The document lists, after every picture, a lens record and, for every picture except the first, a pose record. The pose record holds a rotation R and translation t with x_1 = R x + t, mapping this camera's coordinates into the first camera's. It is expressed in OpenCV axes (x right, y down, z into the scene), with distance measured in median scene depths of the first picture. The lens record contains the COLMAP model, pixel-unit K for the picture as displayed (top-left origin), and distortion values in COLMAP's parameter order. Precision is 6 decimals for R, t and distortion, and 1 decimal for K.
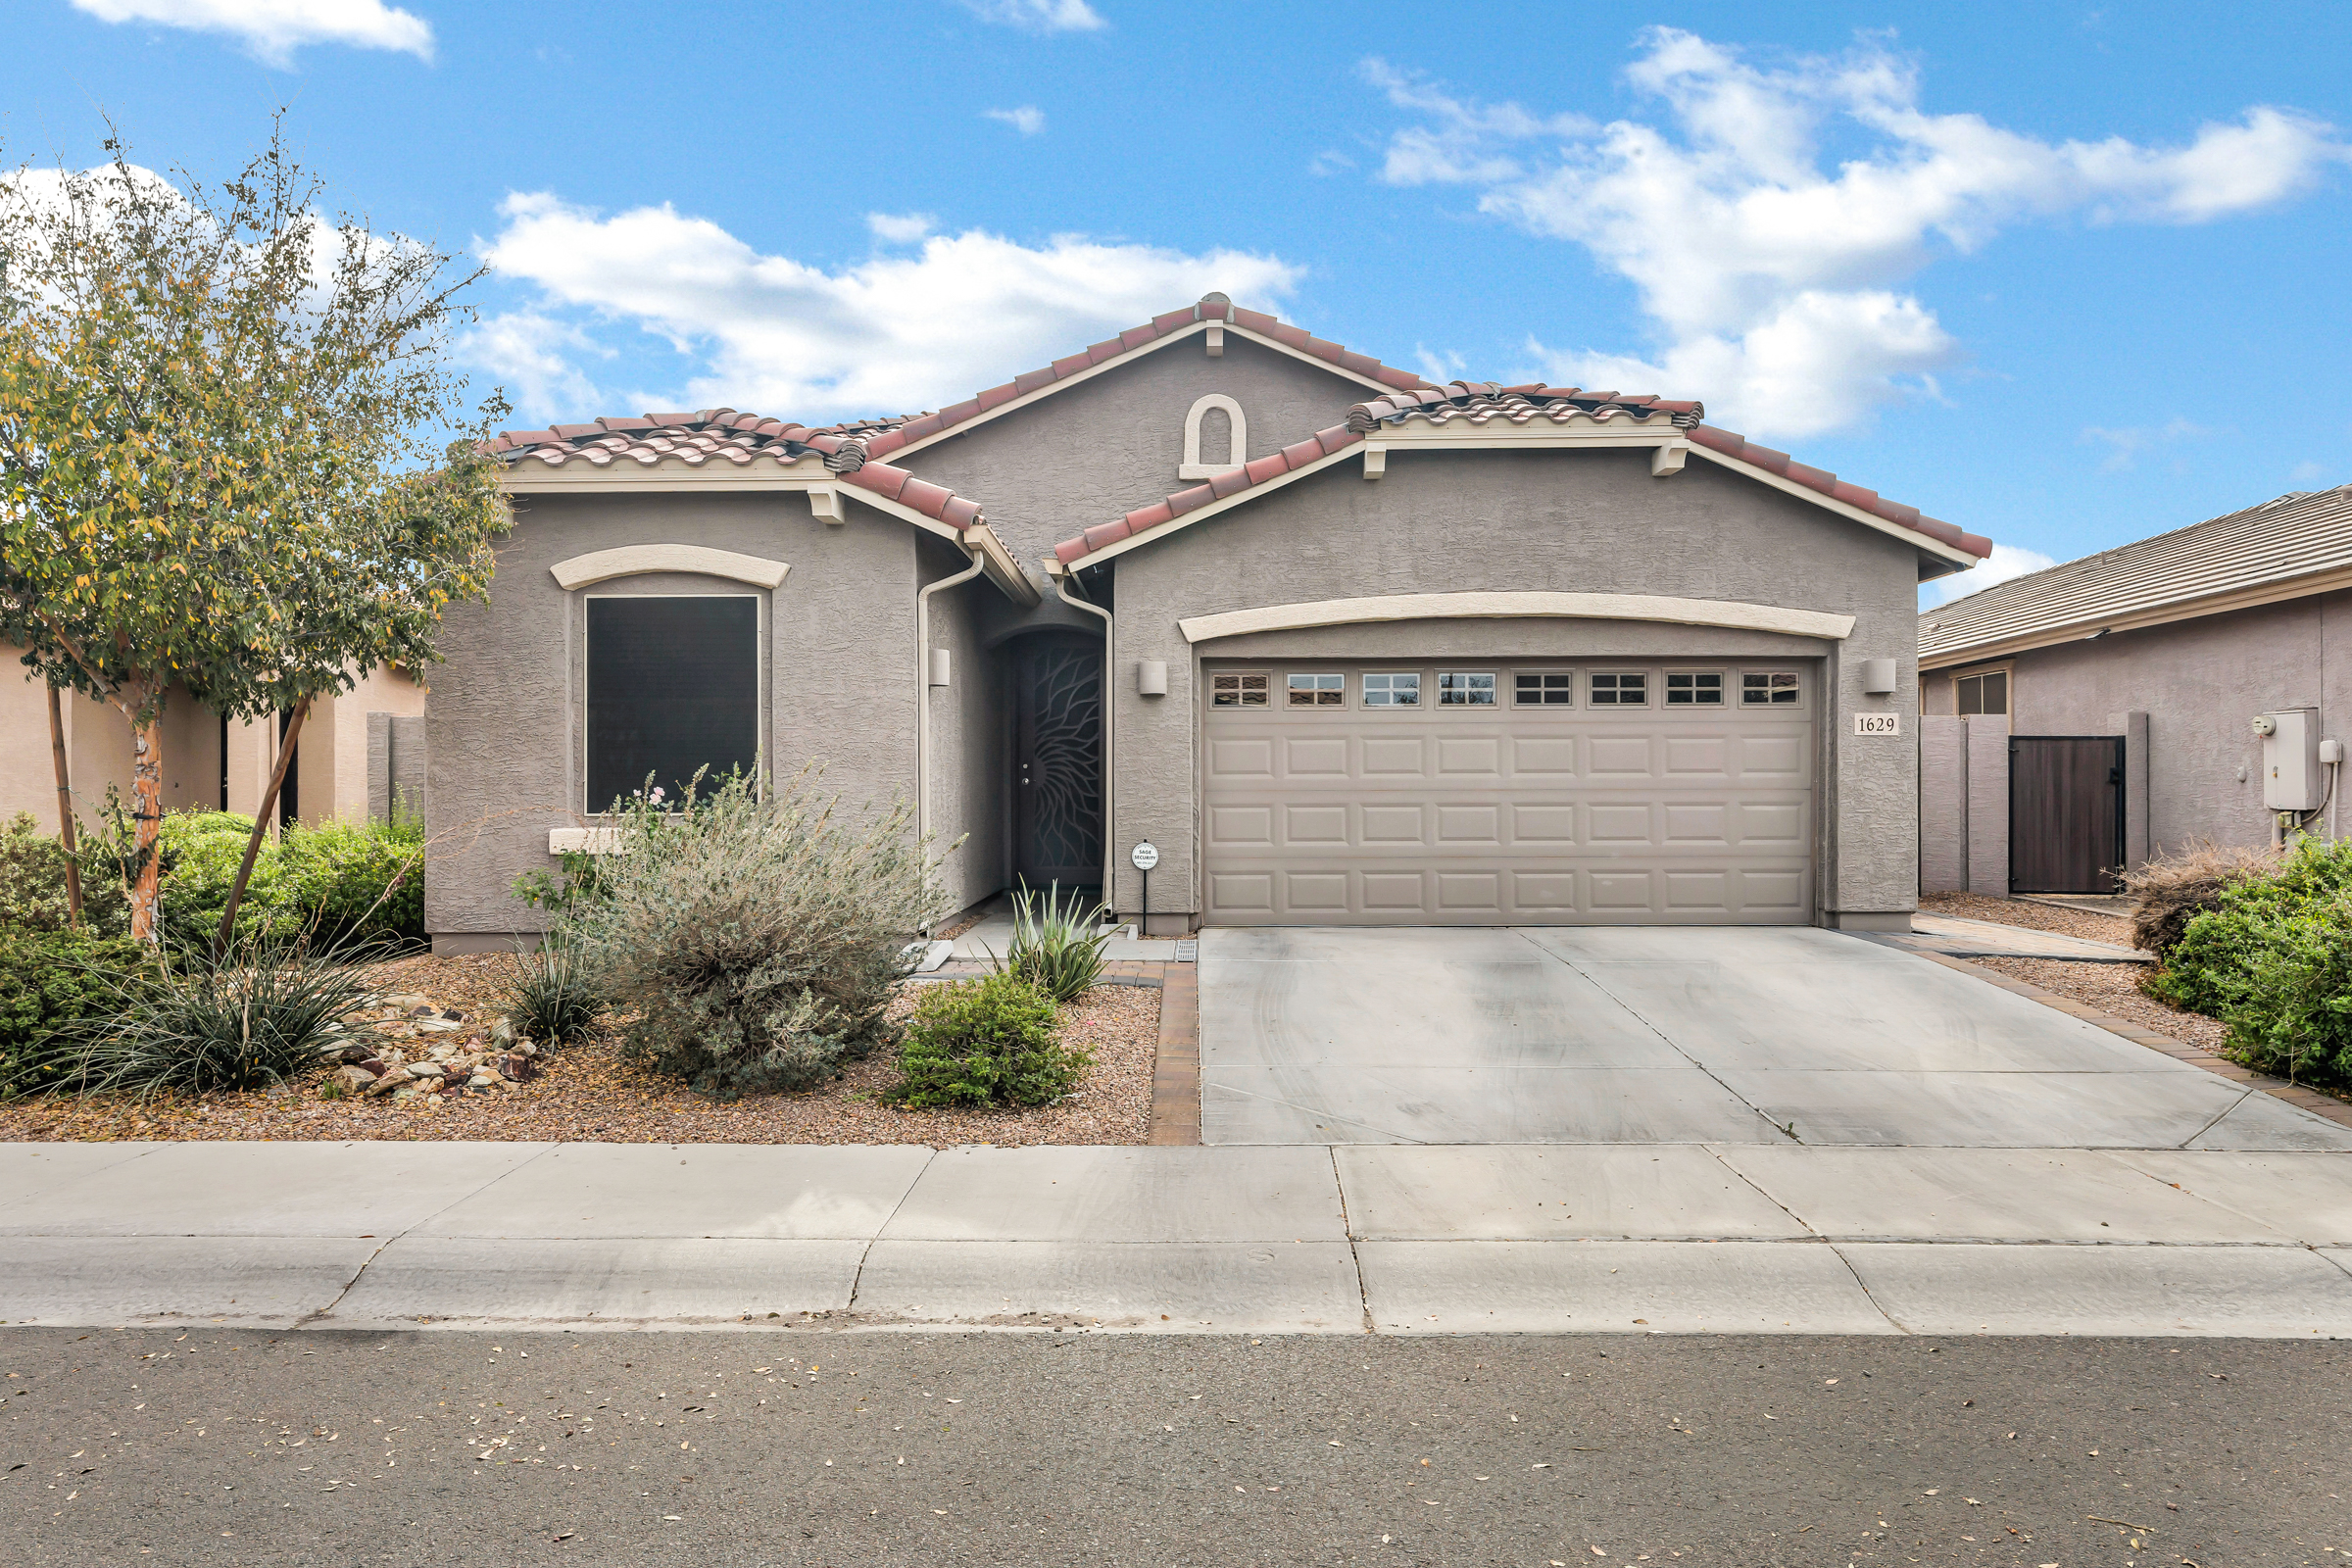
lens RADIAL K [[1479.7, 0, 1176.0], [0, 1479.7, 784.0], [0, 0, 1]] dist [0.000724, -0.000703]
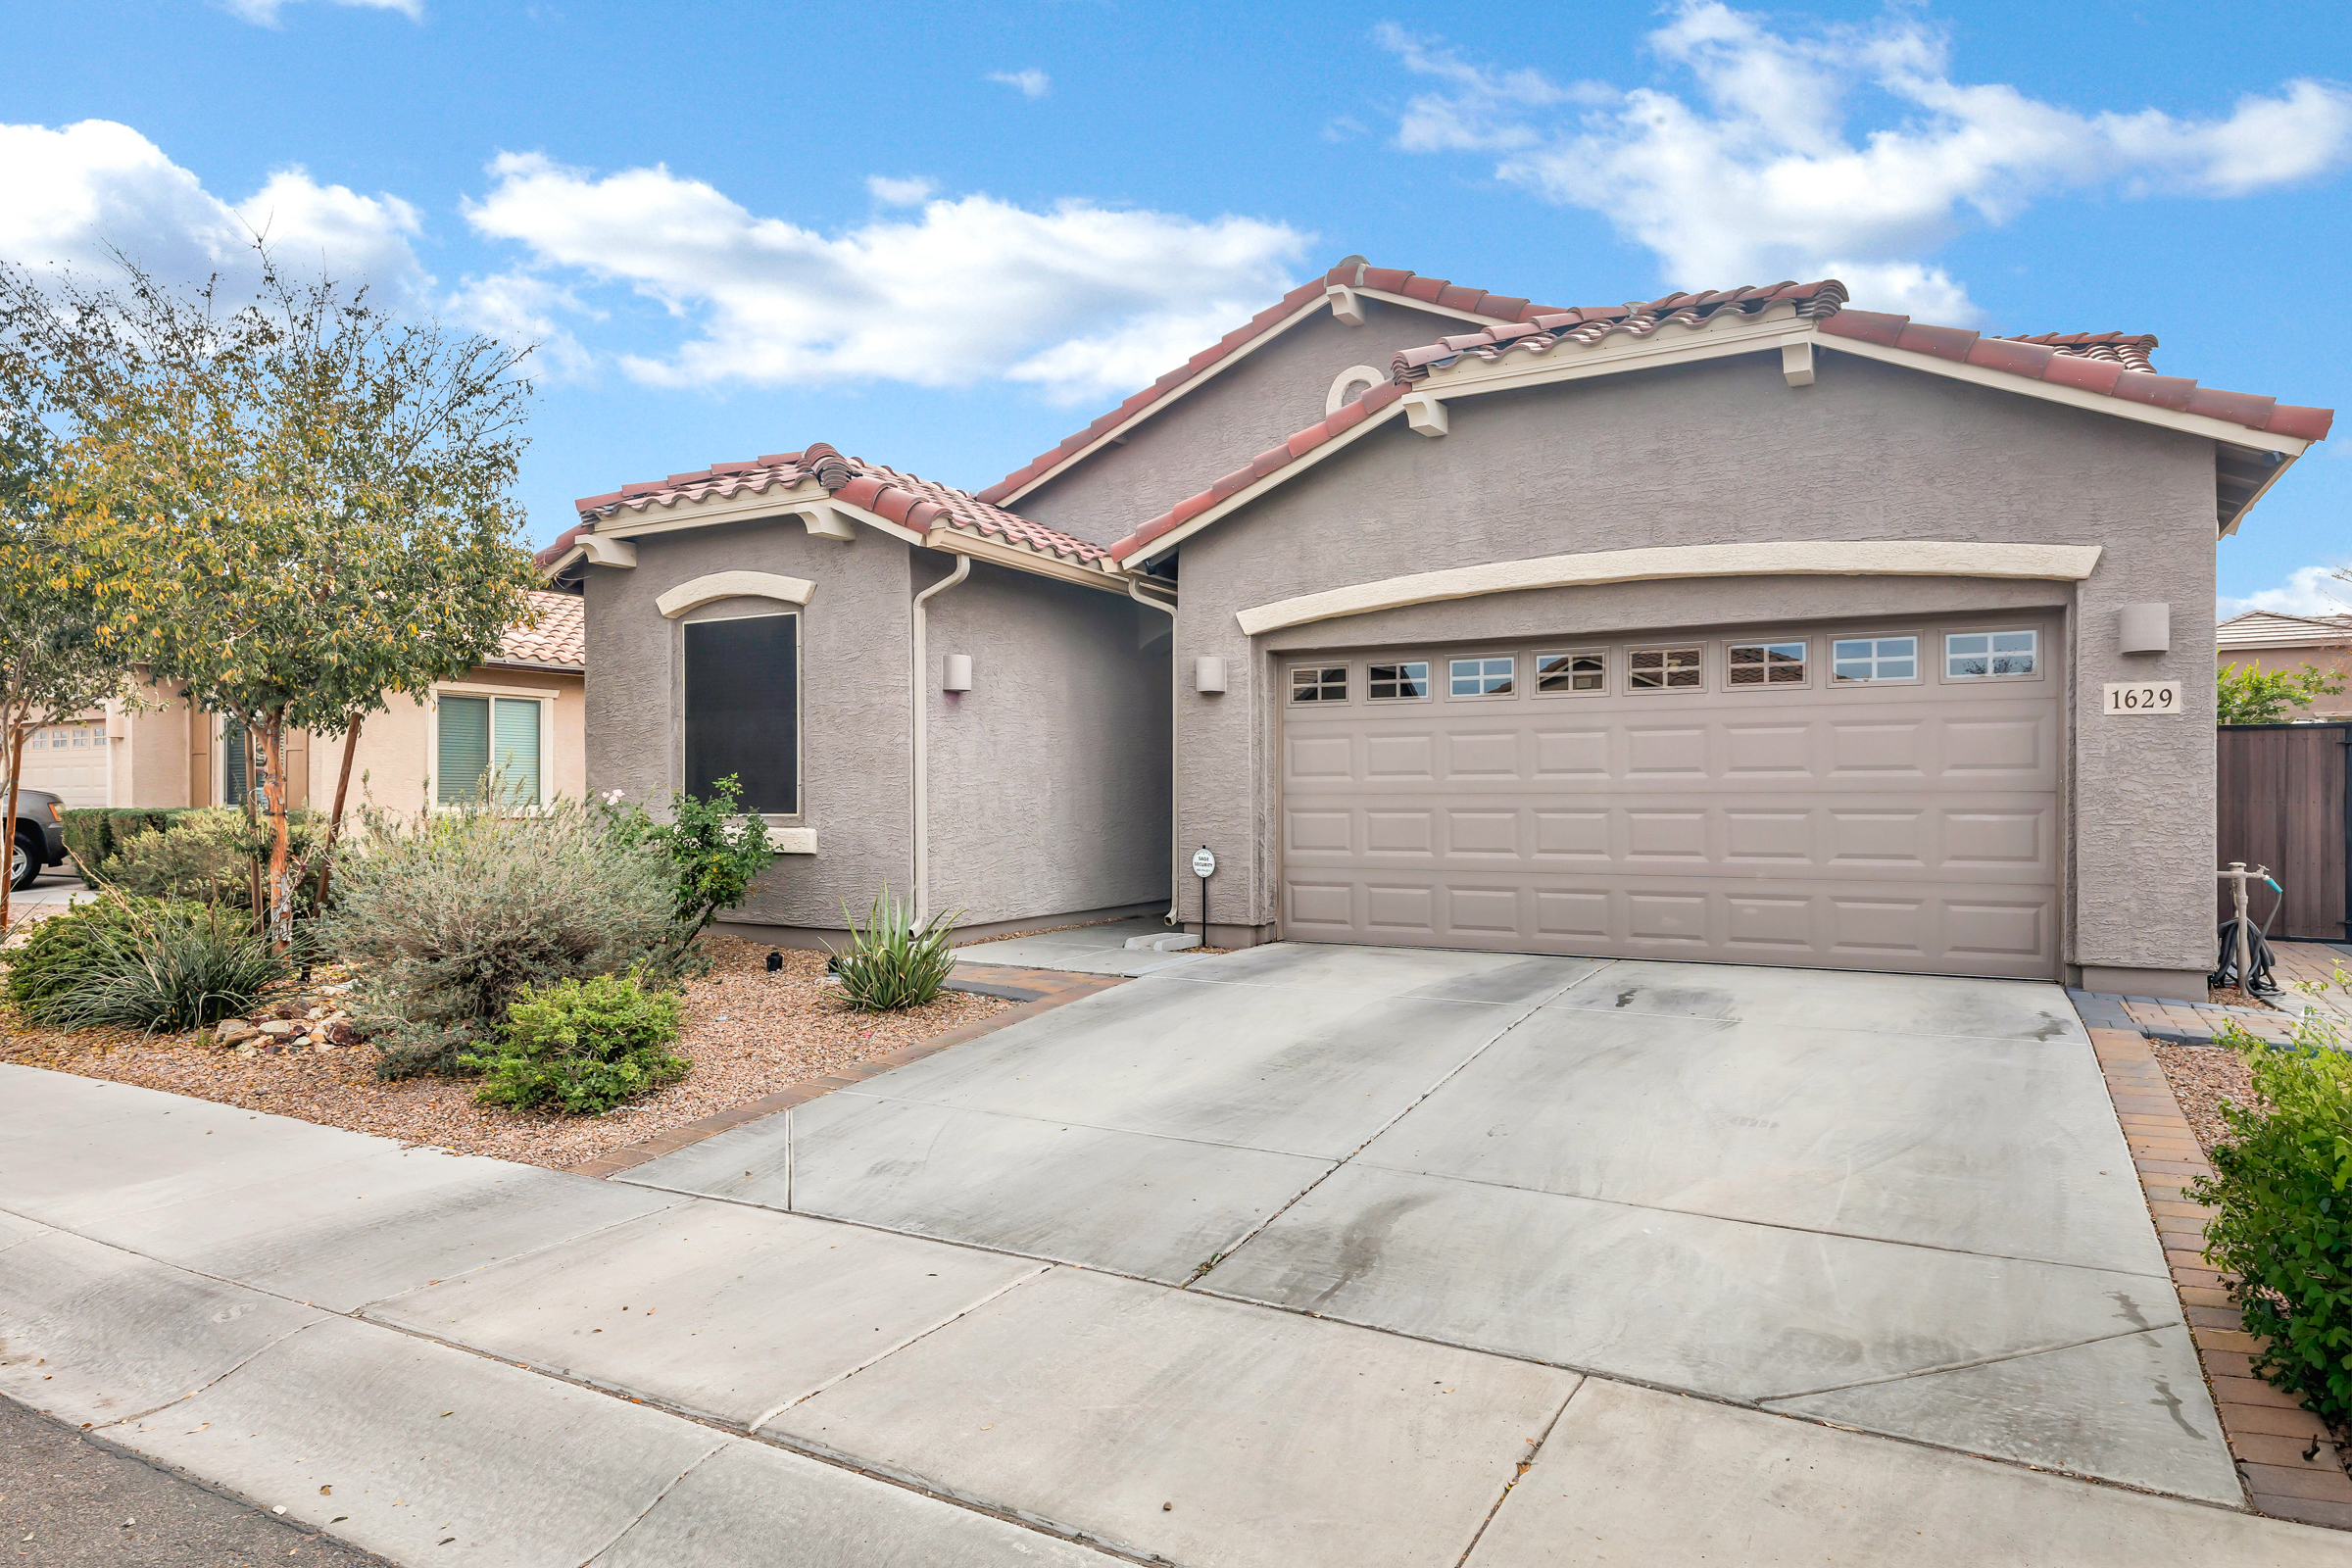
lens RADIAL K [[1372.9, 0, 1189.7], [0, 1372.9, 791.9], [0, 0, 1]] dist [0.006290, 0.000074]
pose [[0.882531, -0.000974, -0.470253, 0.382870], [0.001130, 0.999999, 0.000048, 0.003052], [0.470253, -0.000574, 0.882532, 0.218257]]
